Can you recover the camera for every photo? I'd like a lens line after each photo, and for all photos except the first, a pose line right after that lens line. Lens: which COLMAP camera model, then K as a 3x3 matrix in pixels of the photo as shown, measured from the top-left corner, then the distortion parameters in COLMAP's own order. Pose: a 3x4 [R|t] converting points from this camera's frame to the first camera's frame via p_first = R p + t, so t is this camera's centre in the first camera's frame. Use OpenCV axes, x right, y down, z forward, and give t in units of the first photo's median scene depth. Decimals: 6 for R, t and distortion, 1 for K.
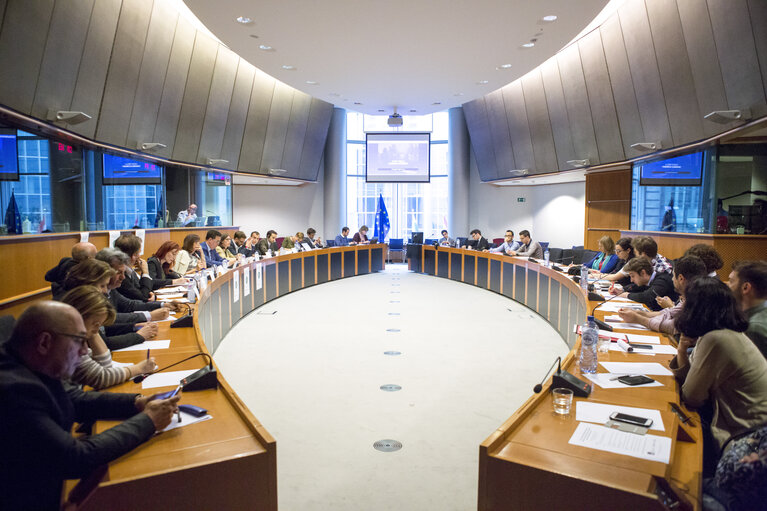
lens RADIAL K [[543.0, 0, 383.5], [0, 543.0, 255.5], [0, 0, 1]] dist [-0.103192, 0.090886]
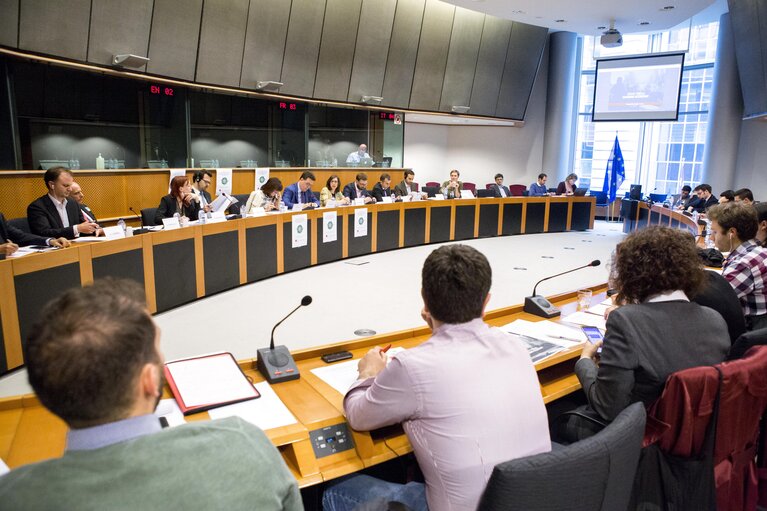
lens RADIAL K [[543.0, 0, 383.5], [0, 543.0, 255.5], [0, 0, 1]] dist [-0.103192, 0.090886]
pose [[0.824768, 0.115561, -0.553538, 0.196190], [-0.059983, 0.991252, 0.117568, -0.009751], [0.562281, -0.063763, 0.824484, 0.151604]]
